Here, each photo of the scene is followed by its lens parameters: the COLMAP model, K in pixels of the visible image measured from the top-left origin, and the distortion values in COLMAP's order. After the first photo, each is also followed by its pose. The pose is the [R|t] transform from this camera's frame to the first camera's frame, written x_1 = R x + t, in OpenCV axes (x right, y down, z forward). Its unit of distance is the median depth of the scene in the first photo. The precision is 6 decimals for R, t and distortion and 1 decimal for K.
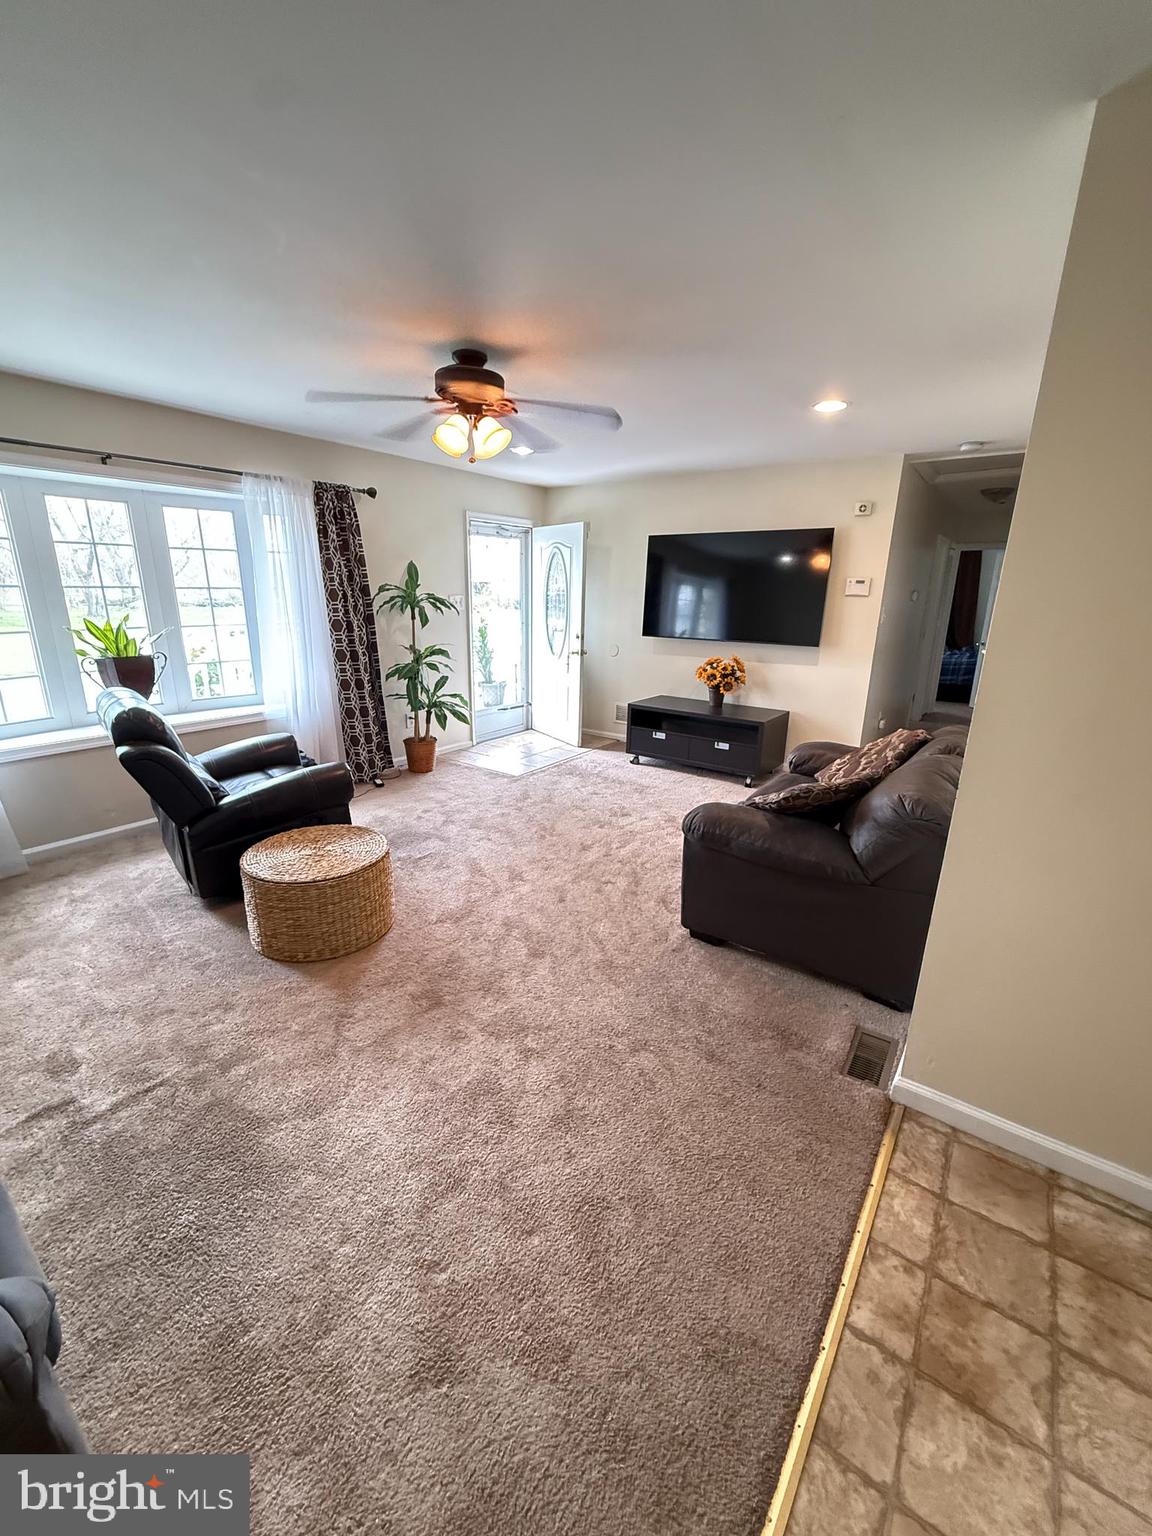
lens RADIAL K [[632.8, 0, 576.3], [0, 632.8, 765.7], [0, 0, 1]] dist [0.014764, -0.002131]
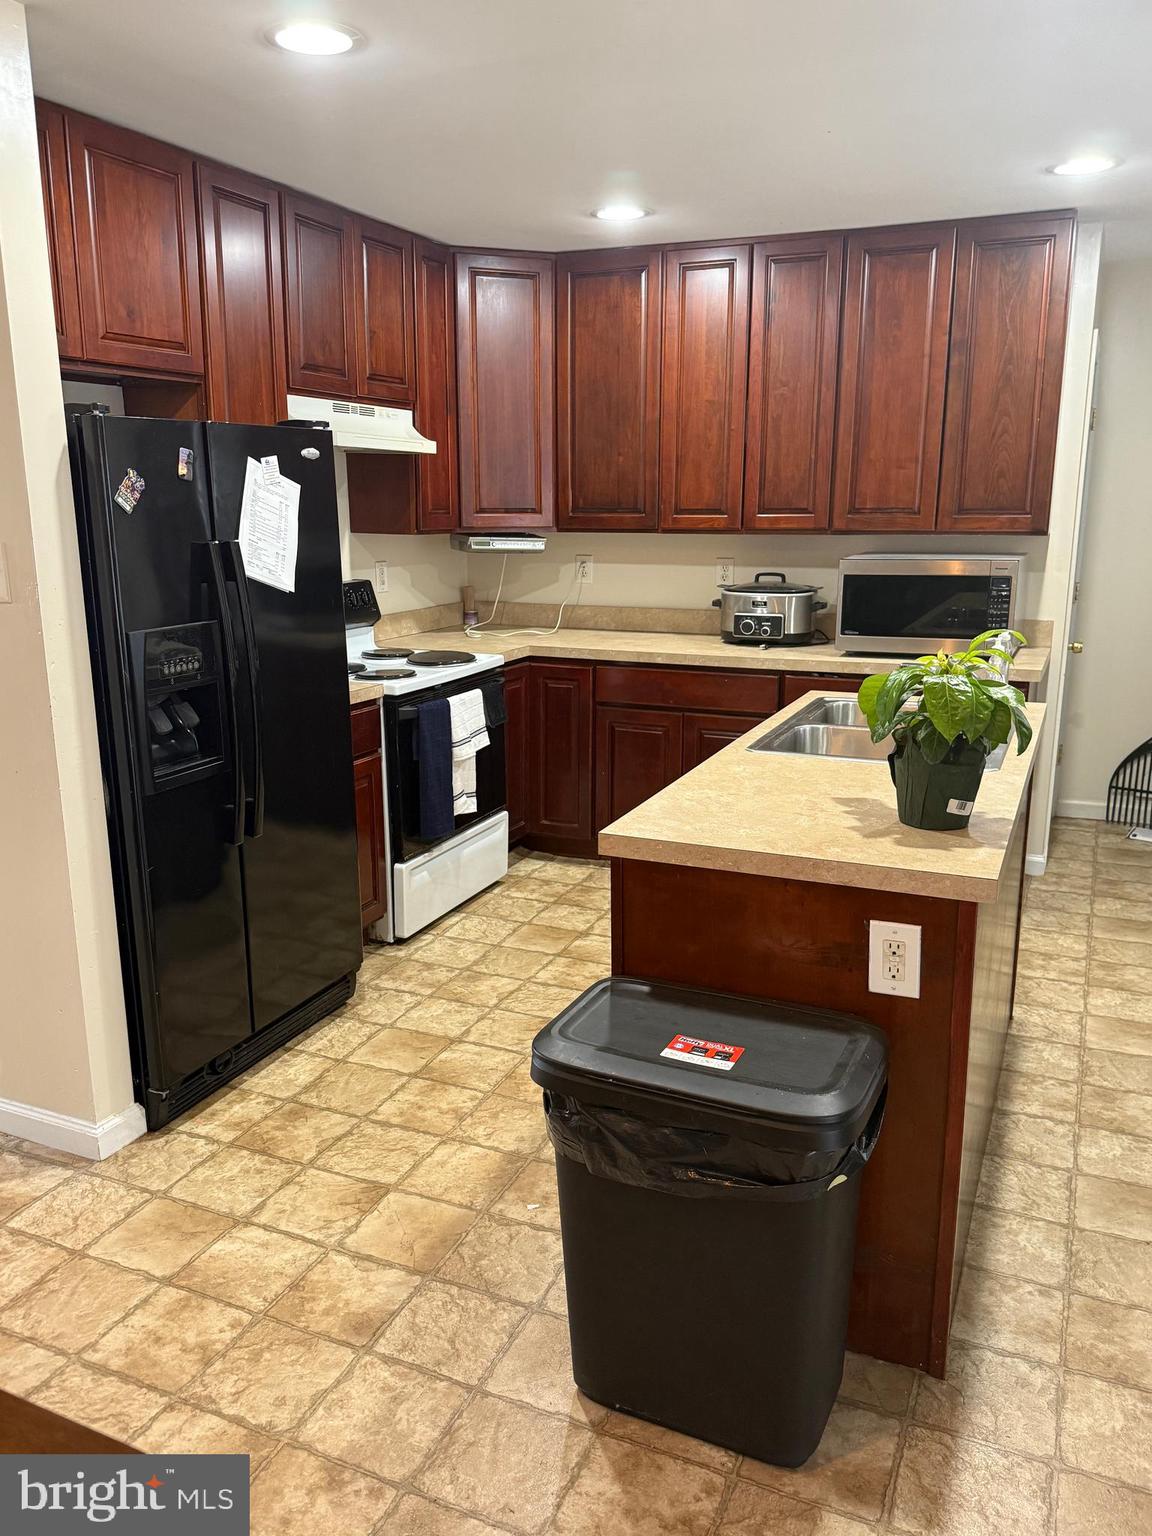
lens RADIAL K [[1180.9, 0, 588.1], [0, 1180.9, 775.3], [0, 0, 1]] dist [0.084101, -0.090715]
pose [[0.977560, -0.060194, 0.201874, -0.355217], [0.069482, 0.996811, -0.039240, 0.137290], [-0.198868, 0.052386, 0.978625, -0.474807]]
